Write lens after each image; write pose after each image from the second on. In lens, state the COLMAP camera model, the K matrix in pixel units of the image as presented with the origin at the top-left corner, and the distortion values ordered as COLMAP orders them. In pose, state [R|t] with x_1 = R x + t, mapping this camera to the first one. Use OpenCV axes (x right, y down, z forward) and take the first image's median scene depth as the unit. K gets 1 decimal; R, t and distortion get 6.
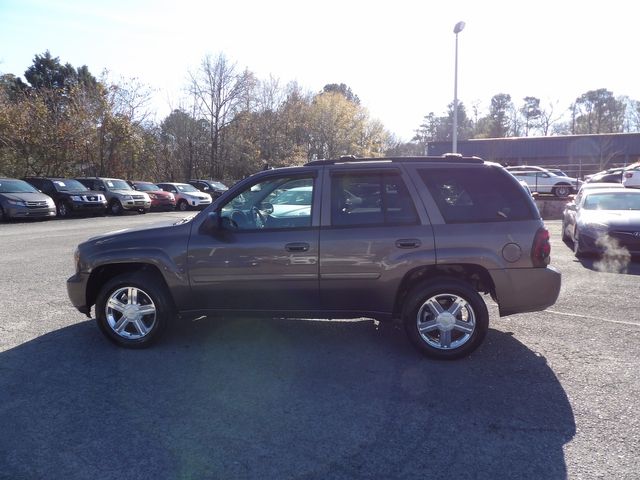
lens RADIAL K [[455.6, 0, 324.3], [0, 455.6, 234.9], [0, 0, 1]] dist [-0.017883, 0.024642]
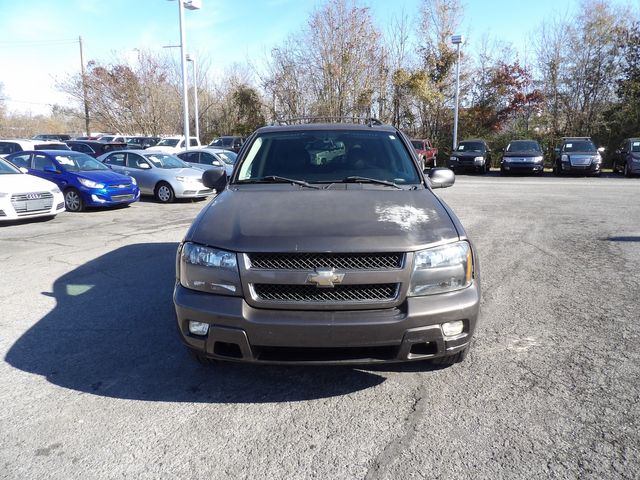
lens RADIAL K [[455.6, 0, 326.0], [0, 455.6, 232.7], [0, 0, 1]] dist [-0.017883, 0.024642]
pose [[0.037426, 0.172471, -0.984303, 0.116678], [-0.087909, 0.981743, 0.168680, -0.003894], [0.995425, 0.080216, 0.051905, 0.042751]]
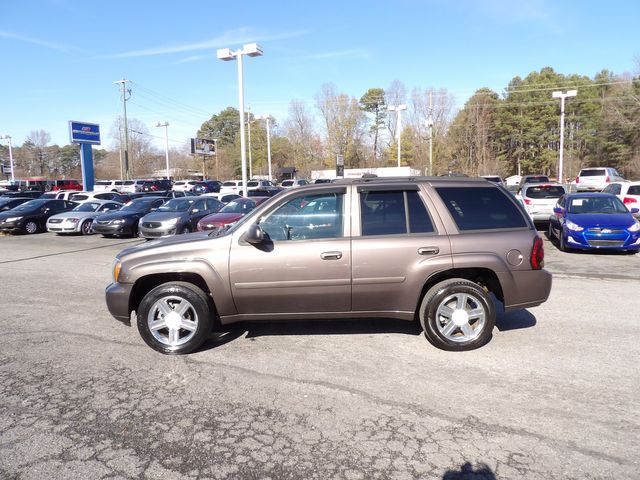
lens RADIAL K [[455.6, 0, 324.1], [0, 455.6, 237.2], [0, 0, 1]] dist [-0.017883, 0.024642]
pose [[-0.997732, 0.019007, -0.064568, 0.054413], [0.006710, 0.982610, 0.185559, -0.013737], [0.066972, 0.184705, -0.980509, 0.123684]]
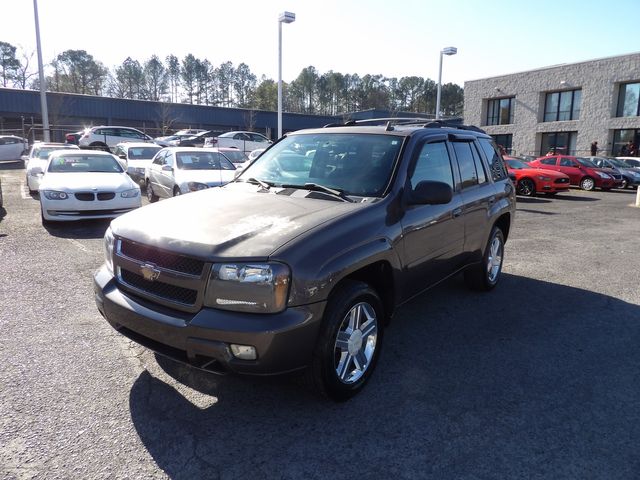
lens RADIAL K [[455.6, 0, 322.6], [0, 455.6, 233.8], [0, 0, 1]] dist [-0.017883, 0.024642]
pose [[0.504449, -0.133776, 0.853015, -0.061546], [0.064192, 0.991001, 0.117454, -0.003564], [-0.861052, -0.004493, 0.508497, 0.044069]]
